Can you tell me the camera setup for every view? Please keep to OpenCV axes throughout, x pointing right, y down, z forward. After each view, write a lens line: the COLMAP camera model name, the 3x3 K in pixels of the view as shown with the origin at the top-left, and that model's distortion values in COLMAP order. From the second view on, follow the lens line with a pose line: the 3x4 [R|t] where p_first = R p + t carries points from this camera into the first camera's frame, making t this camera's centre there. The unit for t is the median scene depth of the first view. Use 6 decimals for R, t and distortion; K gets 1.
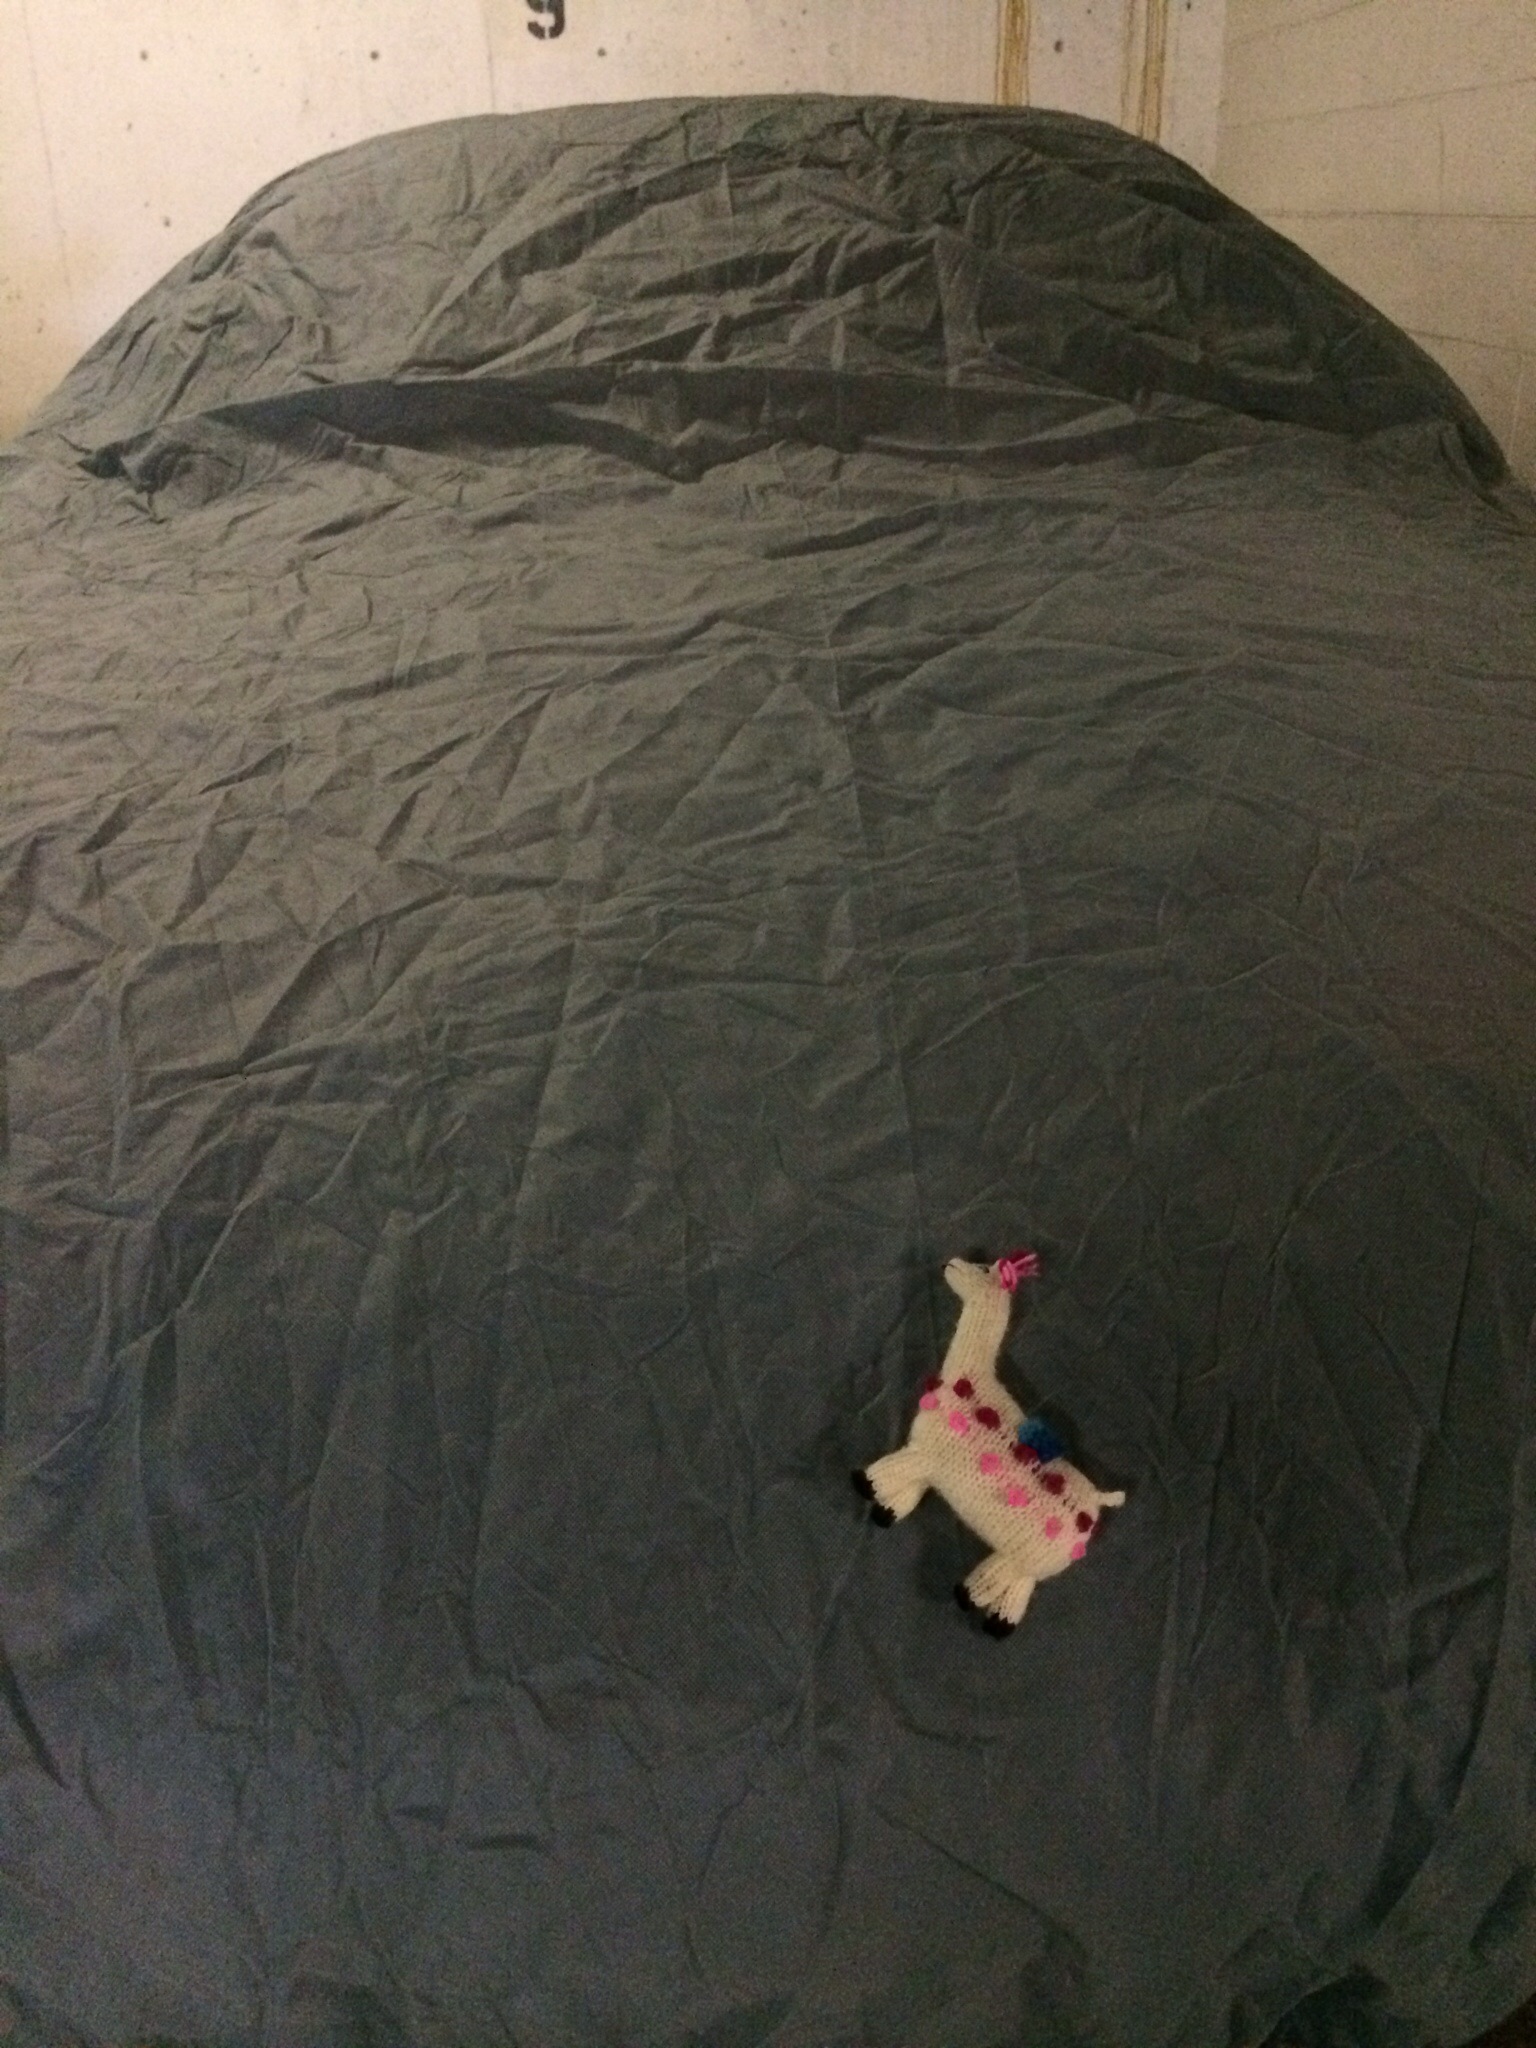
lens RADIAL K [[1763.4, 0, 764.9], [0, 1763.4, 1020.4], [0, 0, 1]] dist [-0.018723, -0.004009]
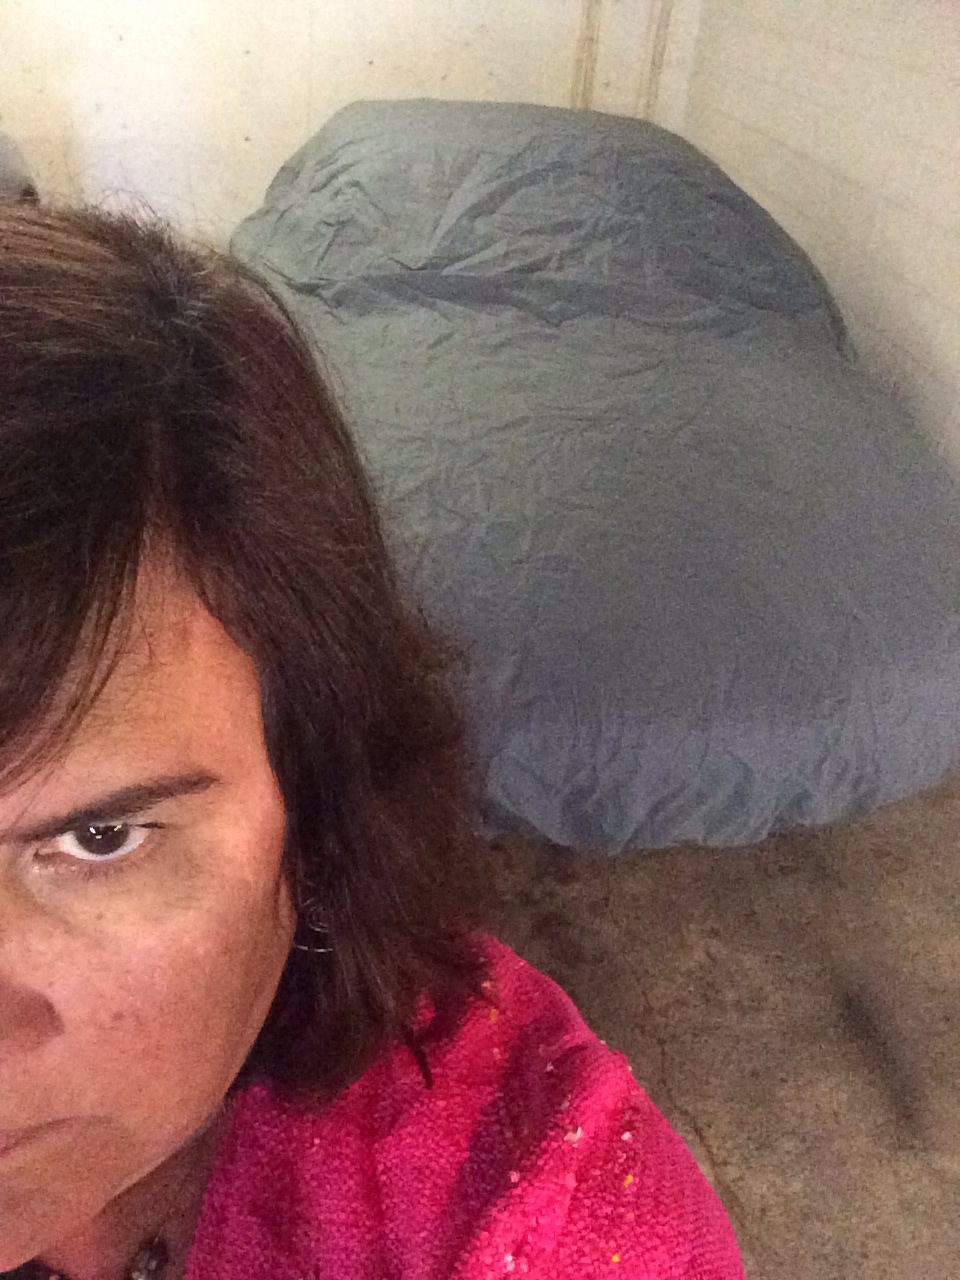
lens RADIAL K [[1232.5, 0, 480.5], [0, 1232.5, 642.3], [0, 0, 1]] dist [-0.063143, 0.000000]
pose [[0.982998, 0.029726, 0.181196, -0.430490], [-0.052535, 0.991088, 0.122413, -0.056112], [-0.175942, -0.129851, 0.975799, -0.740516]]
